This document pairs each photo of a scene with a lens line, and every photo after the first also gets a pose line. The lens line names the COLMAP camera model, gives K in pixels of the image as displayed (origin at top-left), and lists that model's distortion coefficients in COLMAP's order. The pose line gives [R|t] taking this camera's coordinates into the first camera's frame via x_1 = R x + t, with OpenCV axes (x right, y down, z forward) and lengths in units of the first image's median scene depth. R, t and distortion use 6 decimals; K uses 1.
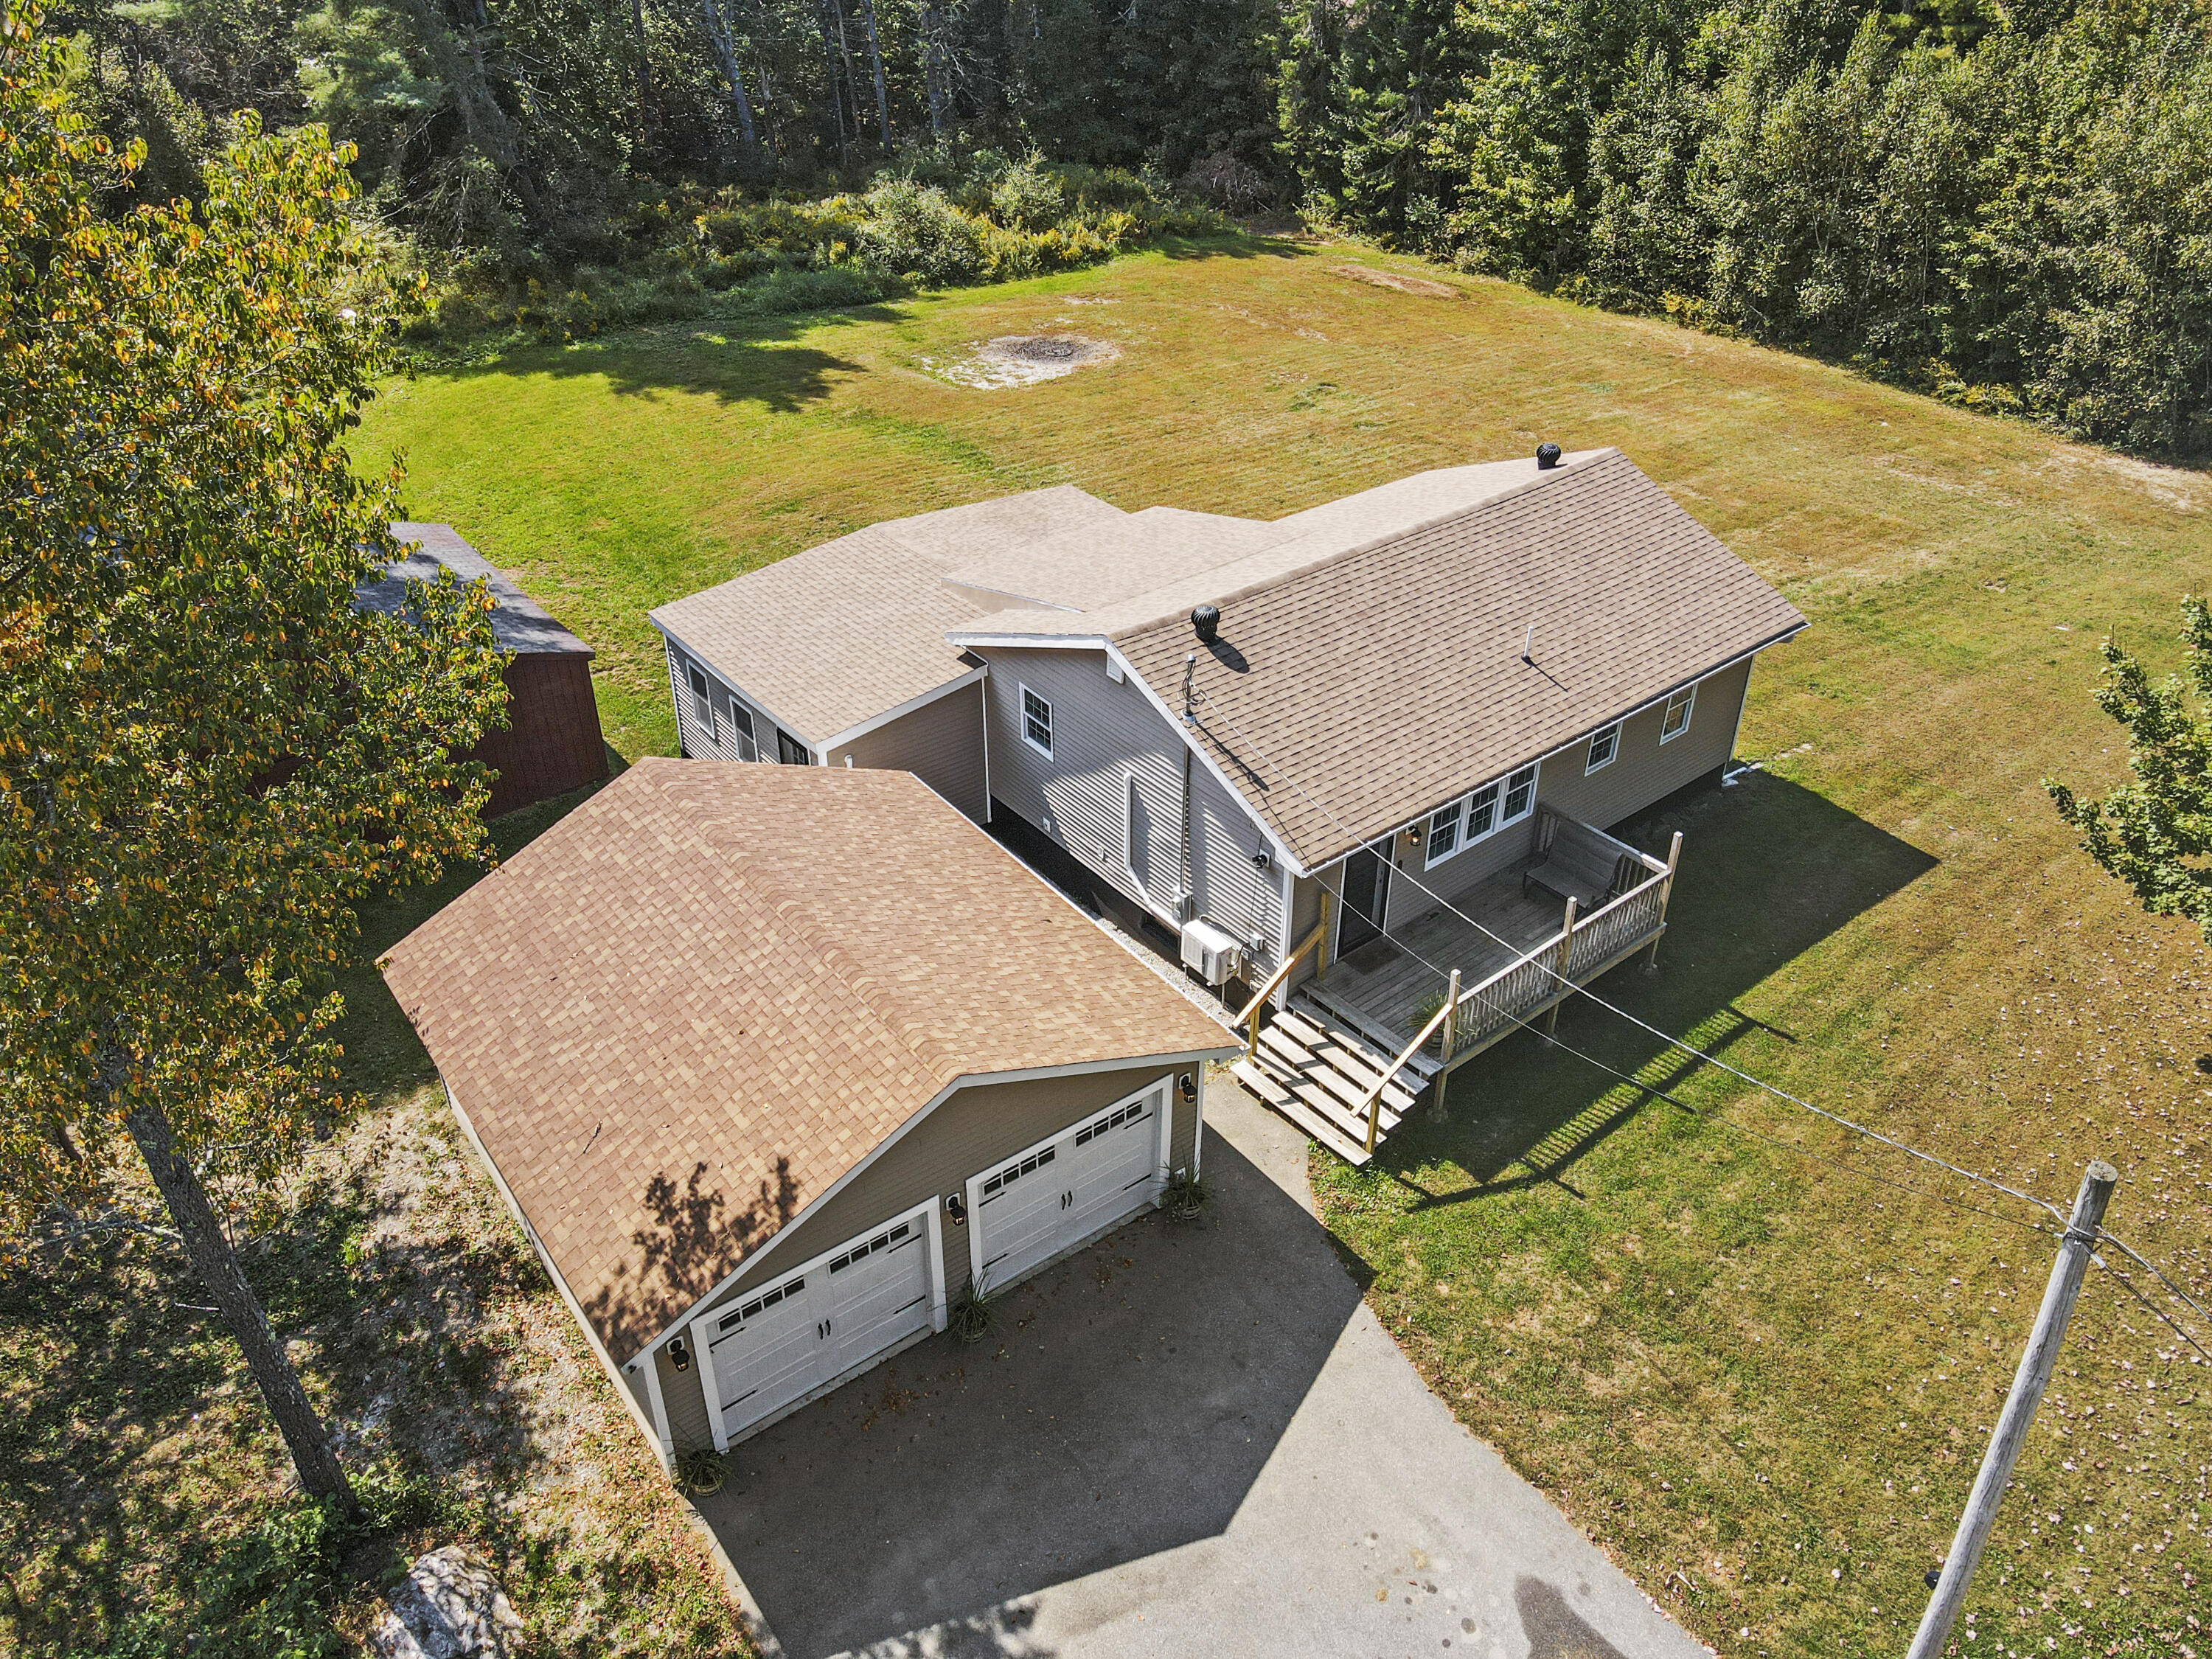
lens RADIAL K [[1545.7, 0, 1106.0], [0, 1545.7, 829.5], [0, 0, 1]] dist [-0.000952, -0.001946]
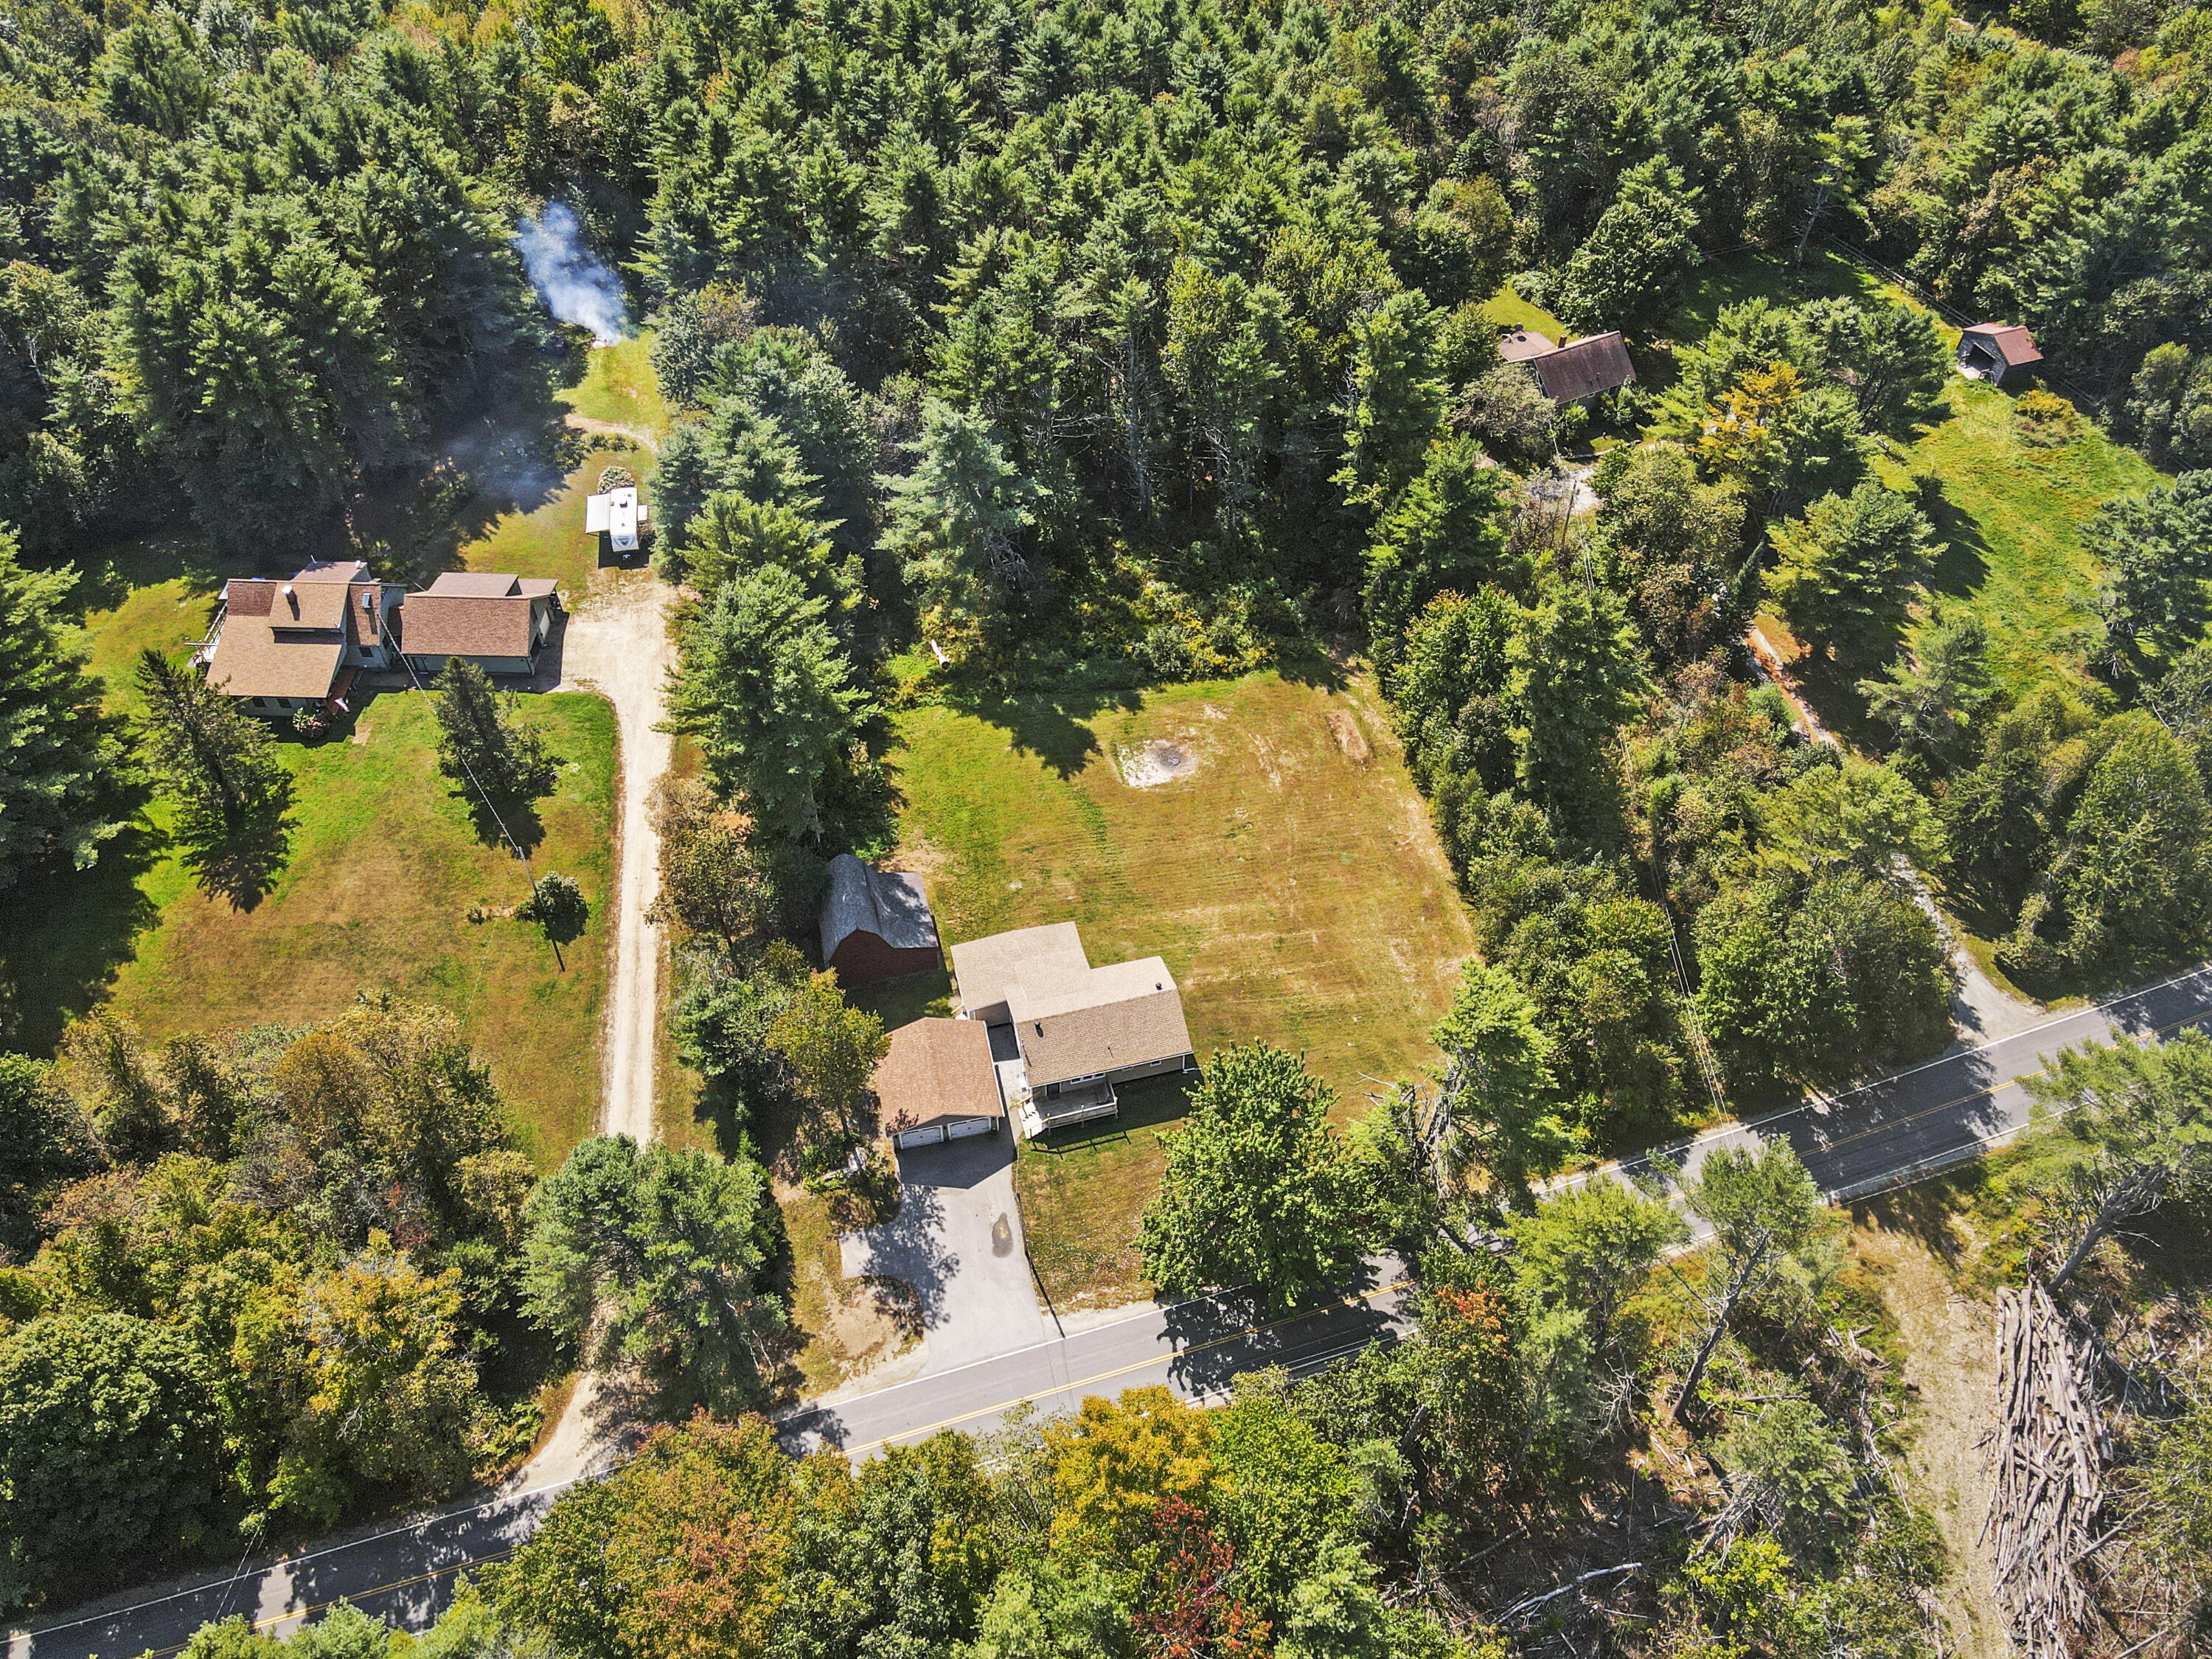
lens RADIAL K [[1545.7, 0, 1106.0], [0, 1545.7, 829.5], [0, 0, 1]] dist [-0.000952, -0.001946]
pose [[0.894409, 0.328518, -0.303495, 1.481806], [-0.203162, 0.902955, 0.378679, -2.490985], [0.398445, -0.277035, 0.874353, -2.874692]]
